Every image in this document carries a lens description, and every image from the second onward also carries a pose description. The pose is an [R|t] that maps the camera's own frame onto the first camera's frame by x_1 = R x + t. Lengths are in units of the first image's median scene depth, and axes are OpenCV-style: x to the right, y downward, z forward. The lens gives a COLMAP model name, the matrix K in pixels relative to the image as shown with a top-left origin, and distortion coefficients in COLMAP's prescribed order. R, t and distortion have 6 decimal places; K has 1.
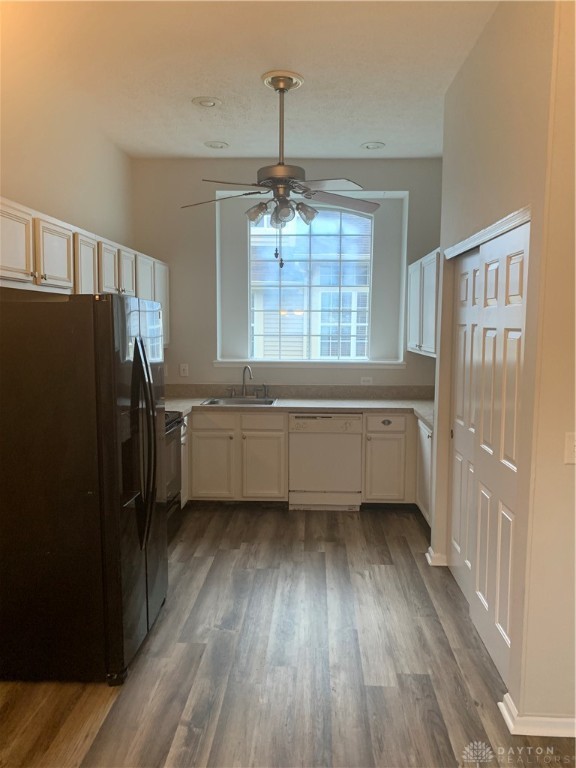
lens RADIAL K [[586.7, 0, 291.4], [0, 586.7, 383.1], [0, 0, 1]] dist [0.055125, -0.031682]
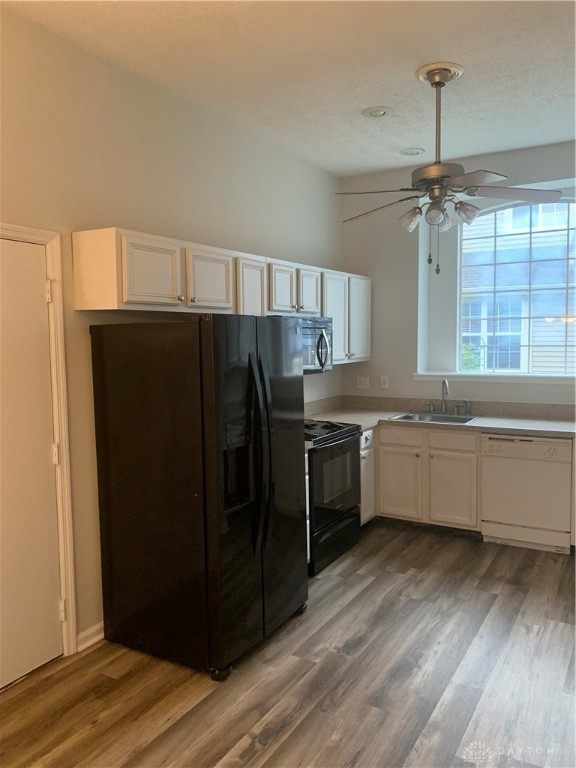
lens RADIAL K [[586.7, 0, 288.9], [0, 586.7, 383.2], [0, 0, 1]] dist [0.055125, -0.031682]
pose [[0.882568, 0.016308, -0.469902, 0.194587], [-0.025231, 0.999601, -0.012697, -0.007618], [0.469508, 0.023062, 0.882627, 0.071400]]
